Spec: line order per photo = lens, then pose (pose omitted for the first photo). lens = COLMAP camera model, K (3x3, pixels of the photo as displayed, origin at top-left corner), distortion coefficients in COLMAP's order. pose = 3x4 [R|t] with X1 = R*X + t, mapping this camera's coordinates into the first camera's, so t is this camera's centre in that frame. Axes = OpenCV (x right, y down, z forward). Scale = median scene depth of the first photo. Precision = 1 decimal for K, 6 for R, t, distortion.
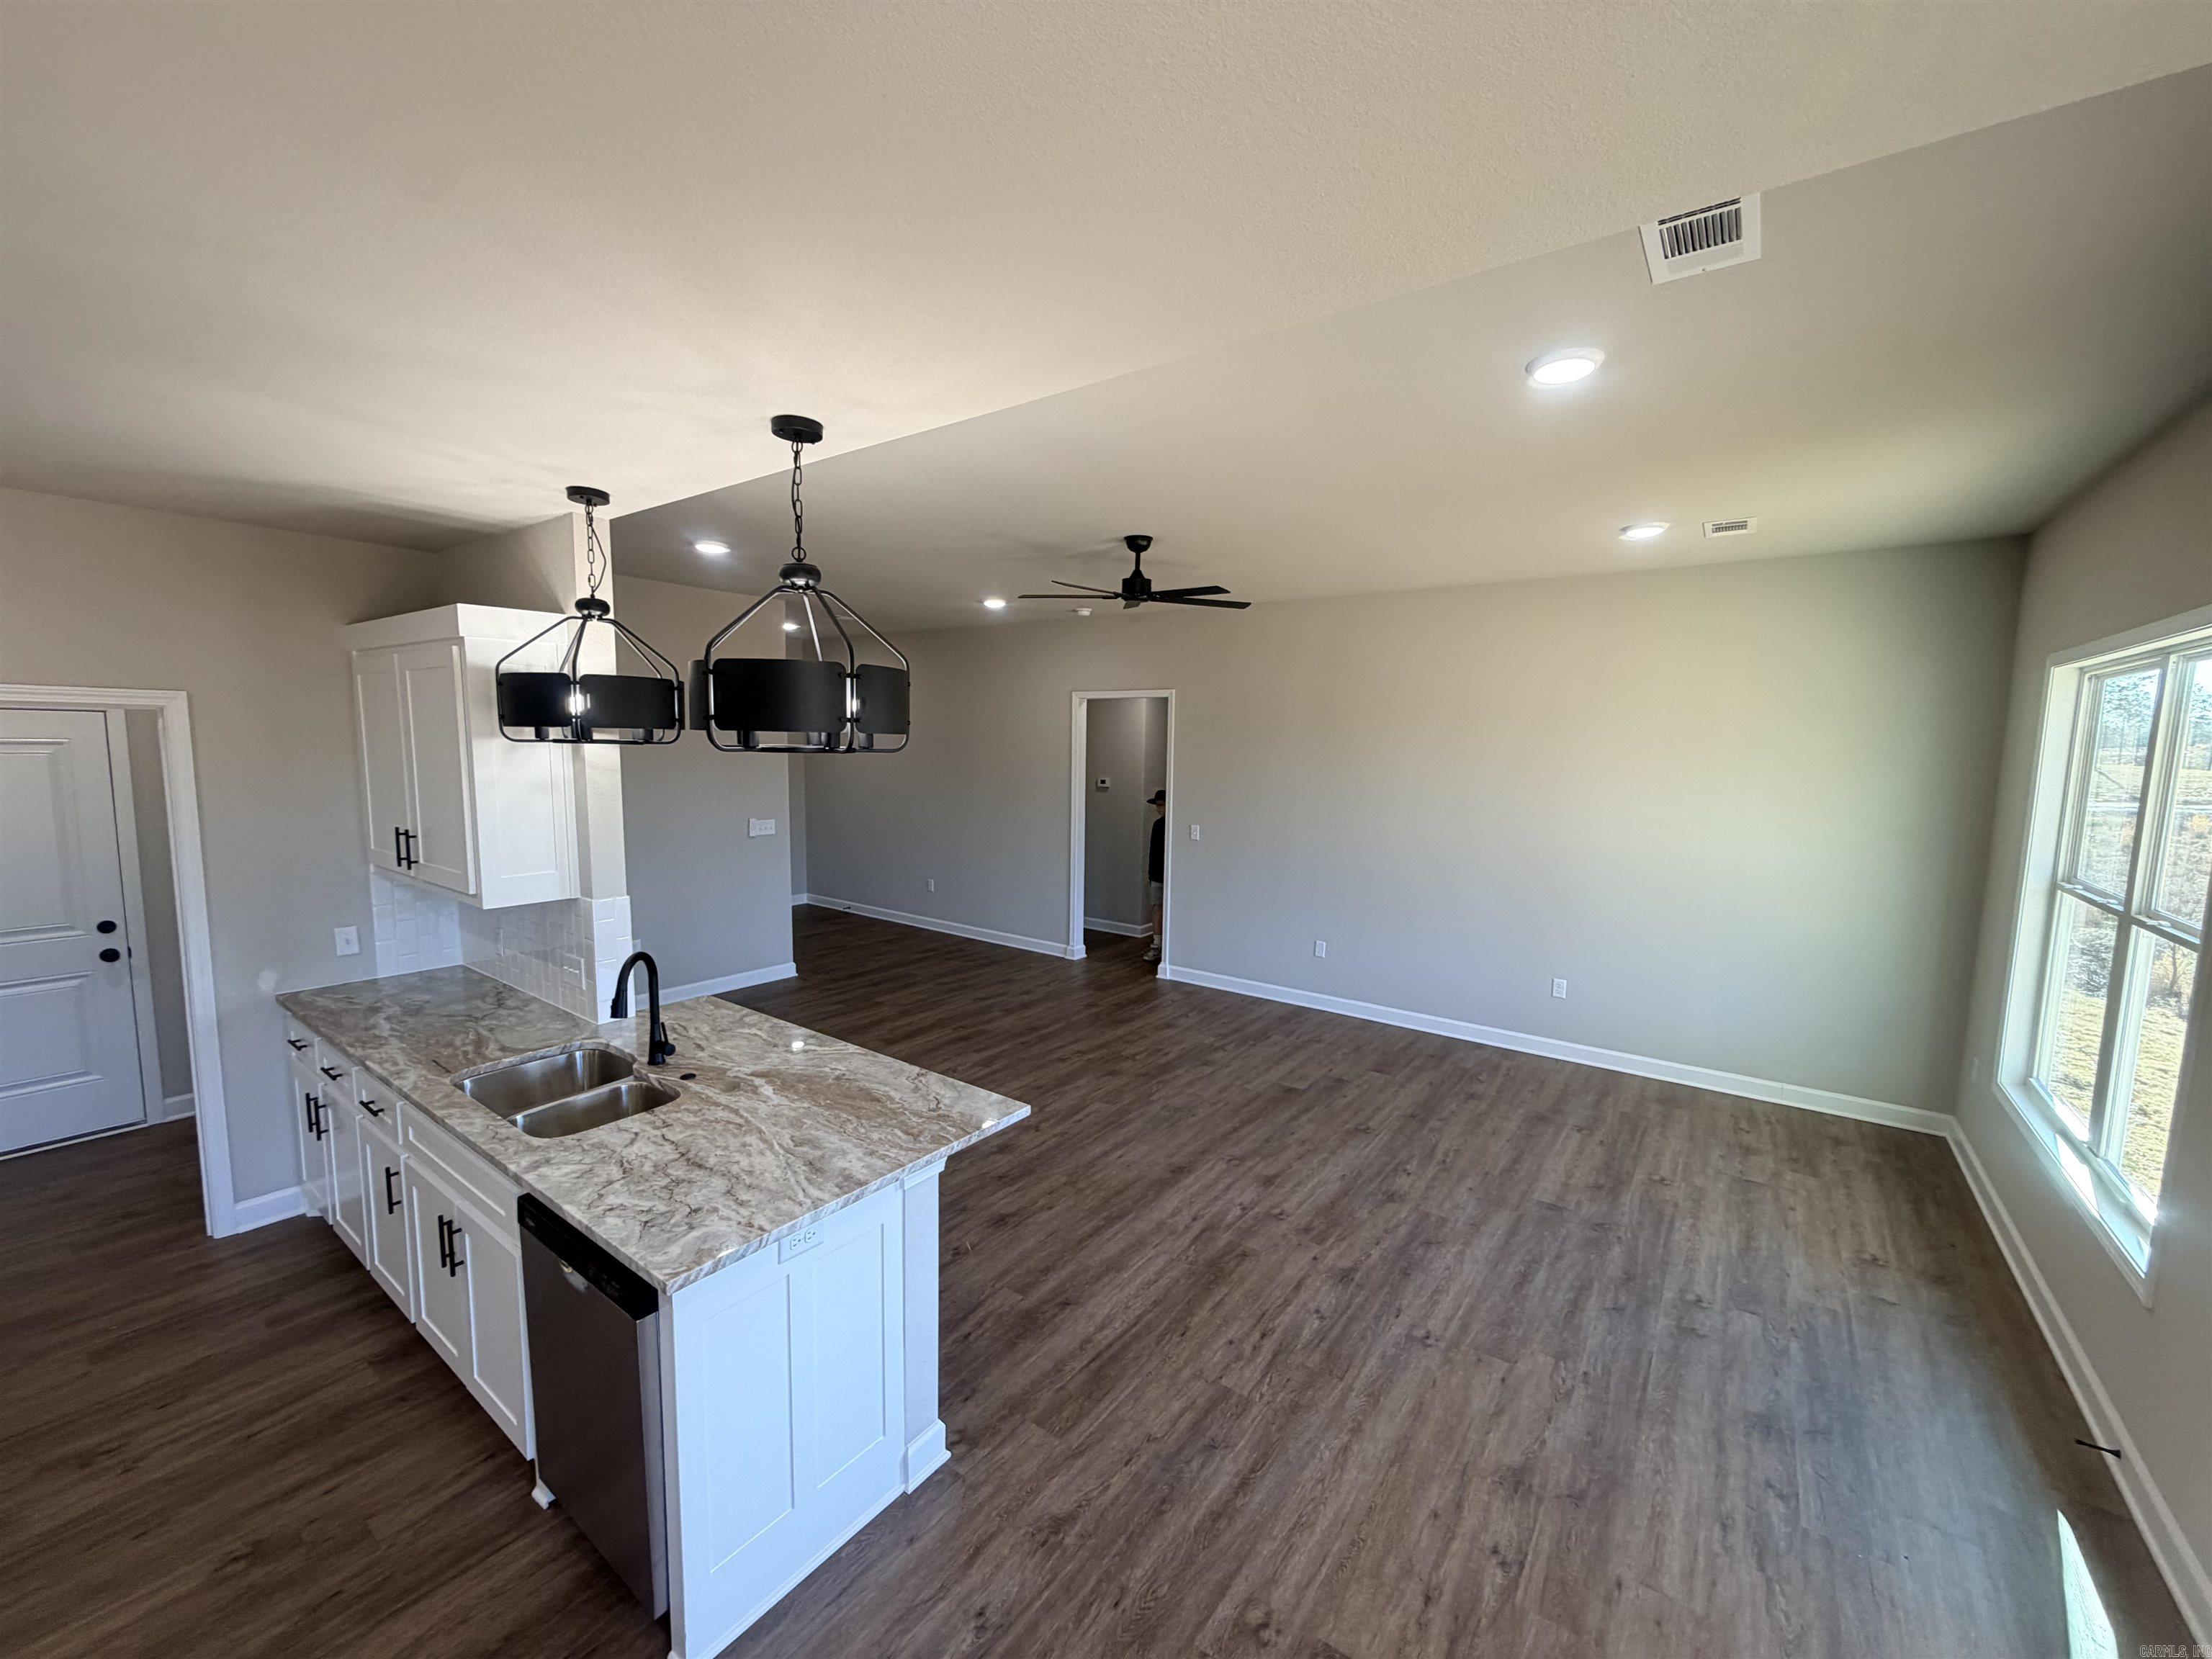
lens RADIAL K [[879.1, 0, 1099.2], [0, 879.1, 833.3], [0, 0, 1]] dist [0.000591, -0.000024]
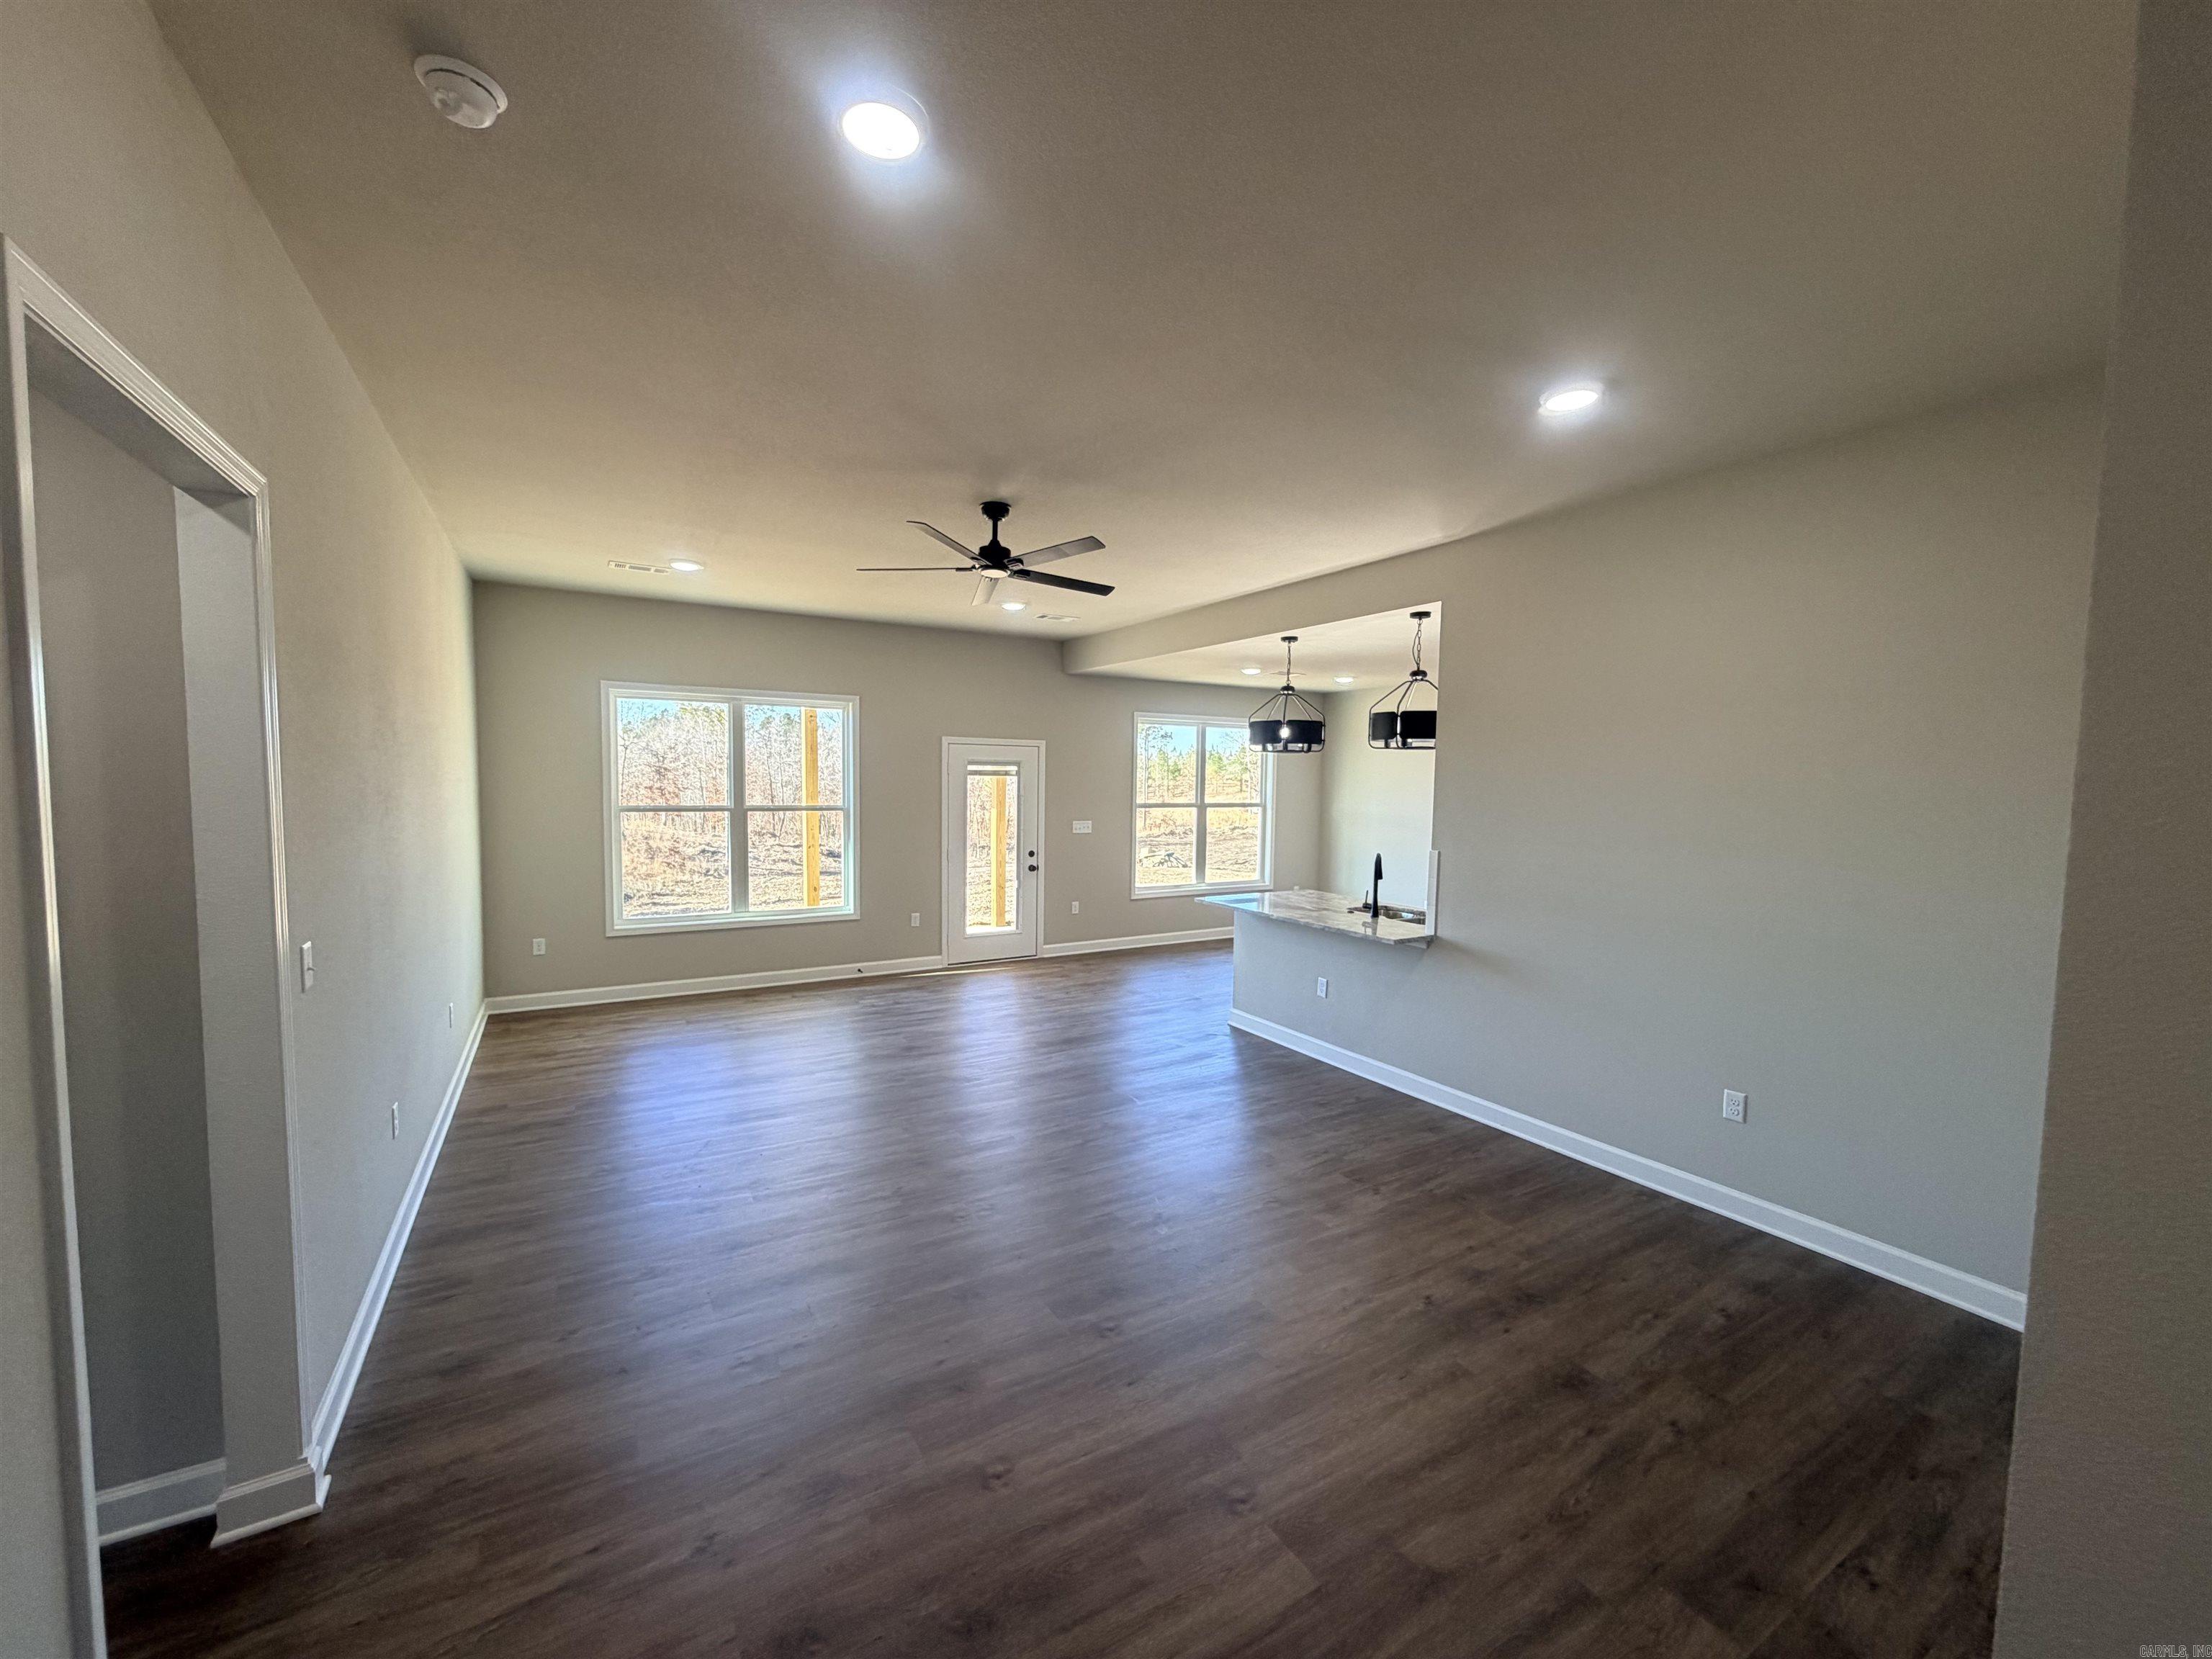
lens RADIAL K [[879.1, 0, 1101.8], [0, 879.1, 834.2], [0, 0, 1]] dist [0.000591, -0.000024]
pose [[-0.922035, -0.056354, 0.382982, -0.483445], [0.010241, 0.985449, 0.169660, -0.174312], [-0.386971, 0.160355, -0.908042, 2.091159]]
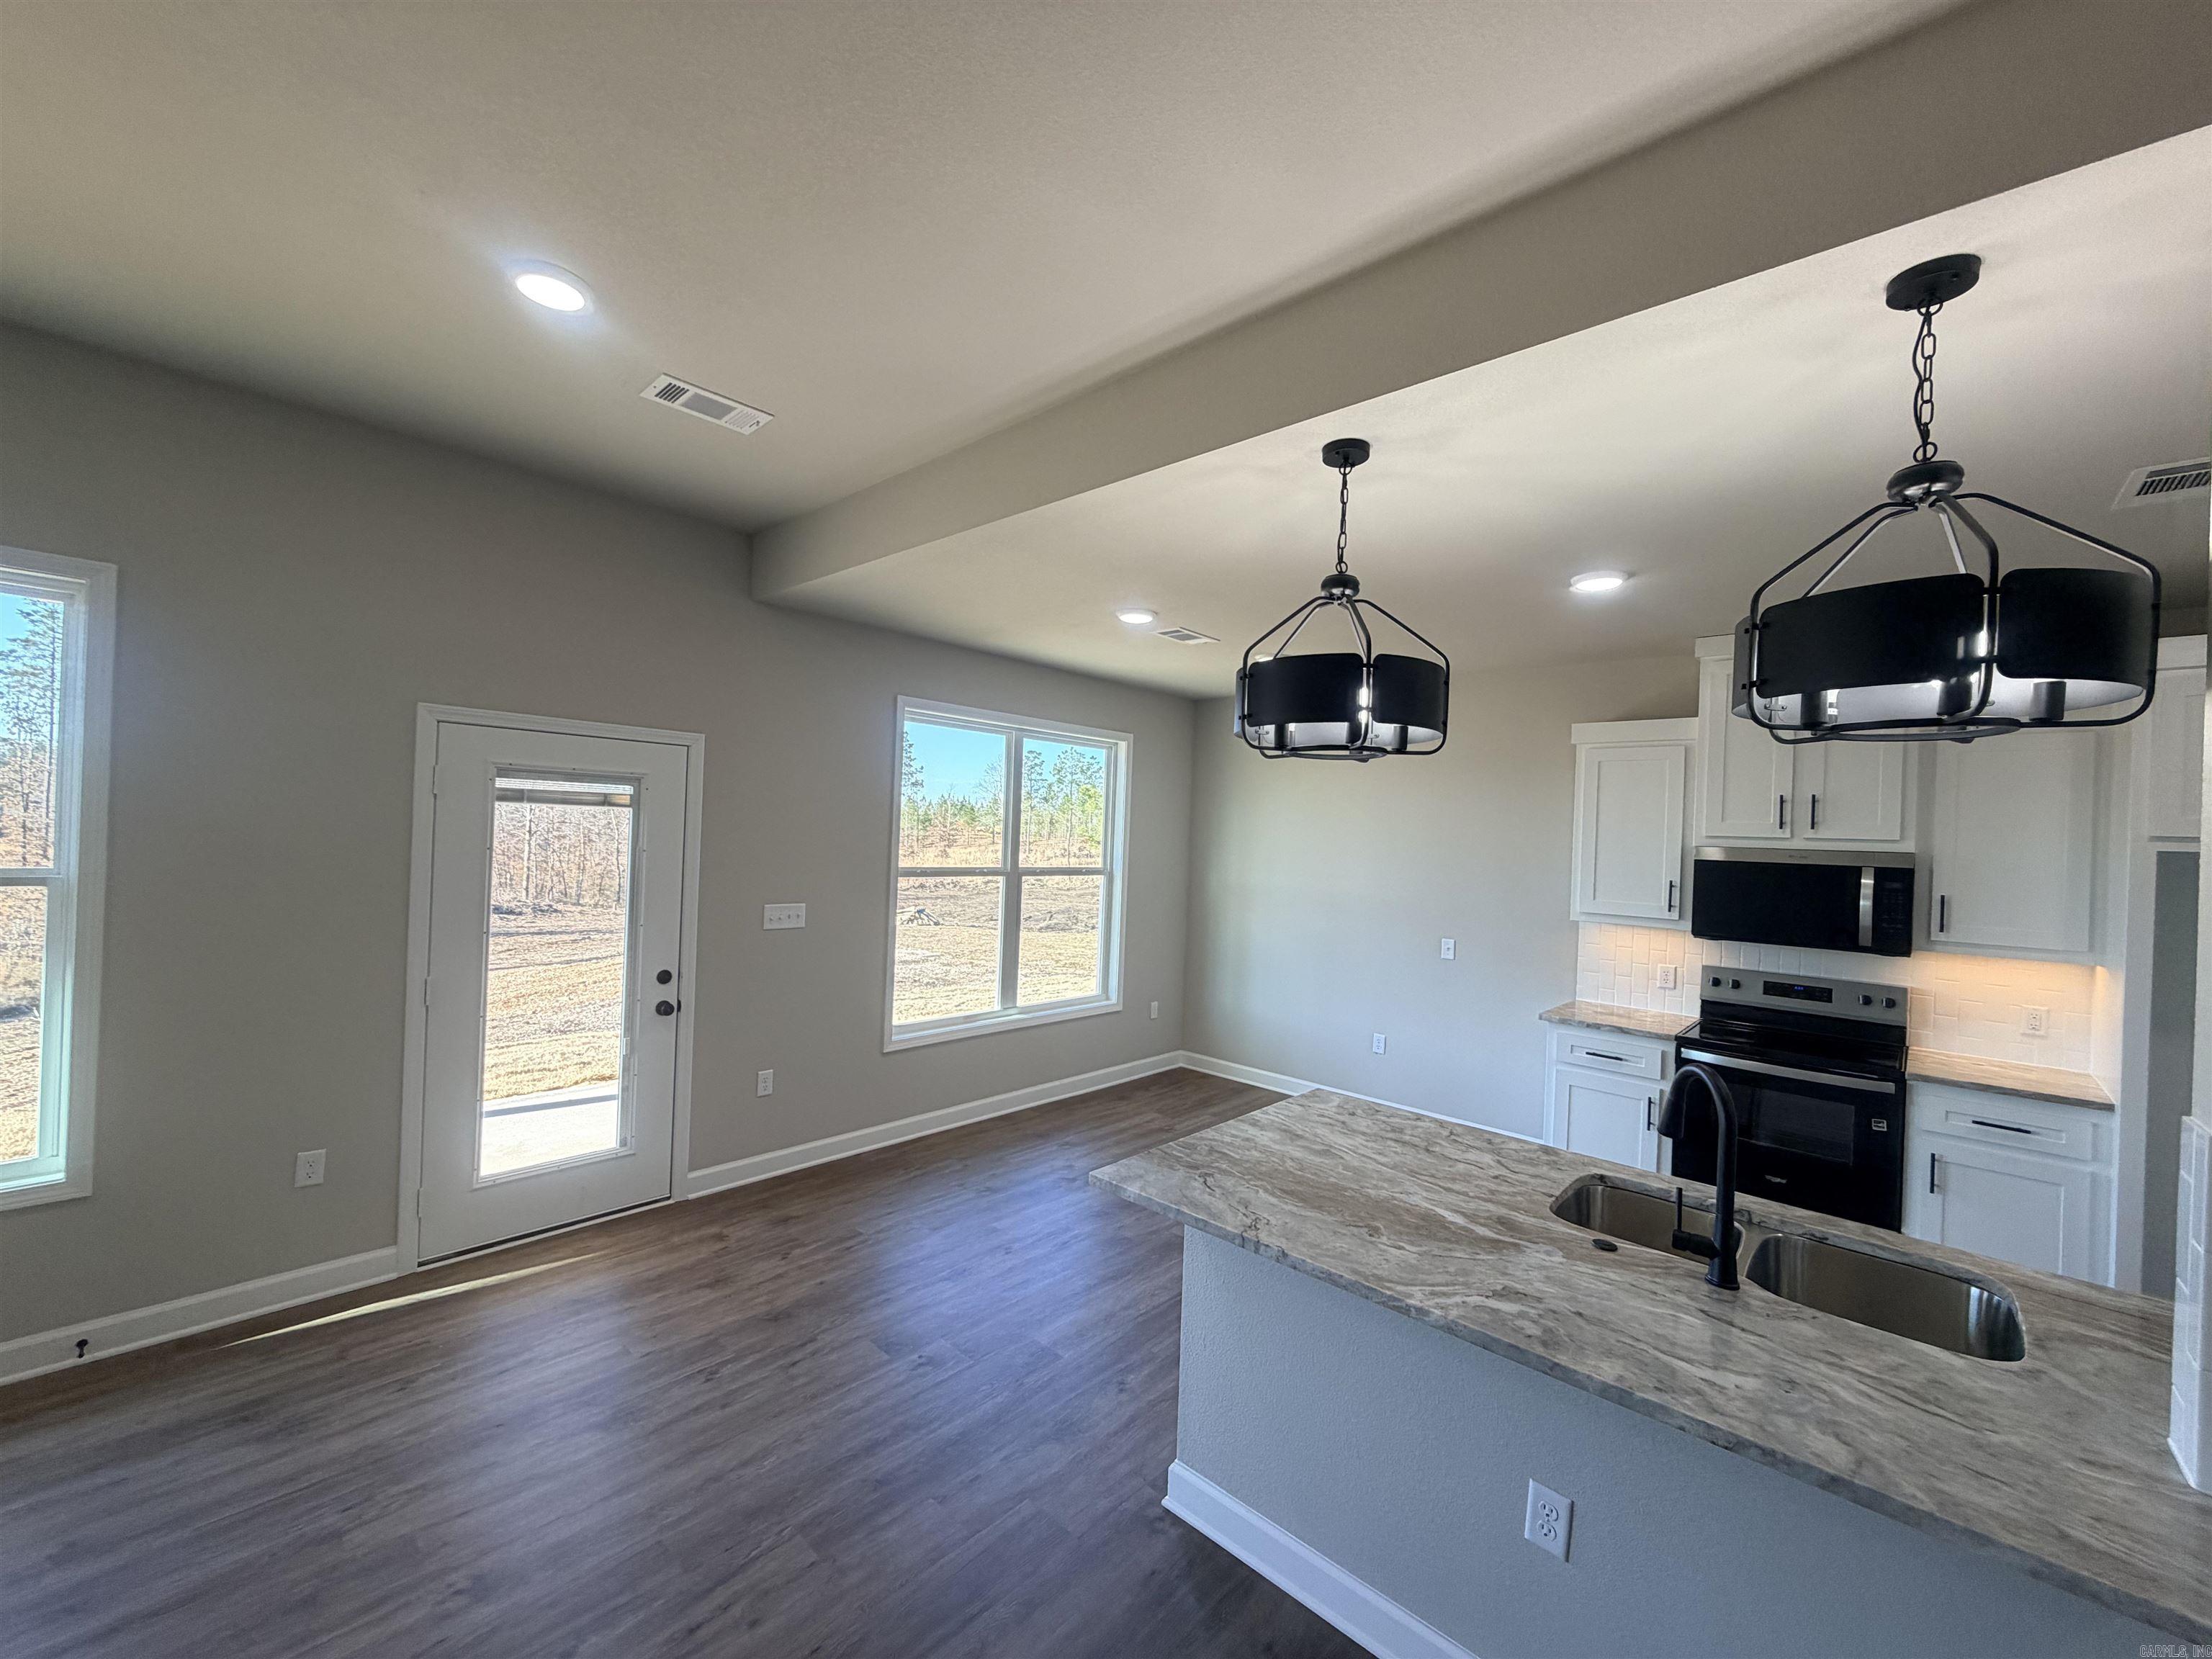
lens RADIAL K [[879.1, 0, 1100.7], [0, 879.1, 834.7], [0, 0, 1]] dist [0.000591, -0.000024]
pose [[-0.991816, -0.057814, 0.113840, -0.104049], [-0.045593, 0.993194, 0.107176, -0.054620], [-0.119261, 0.101109, -0.987701, 1.138270]]
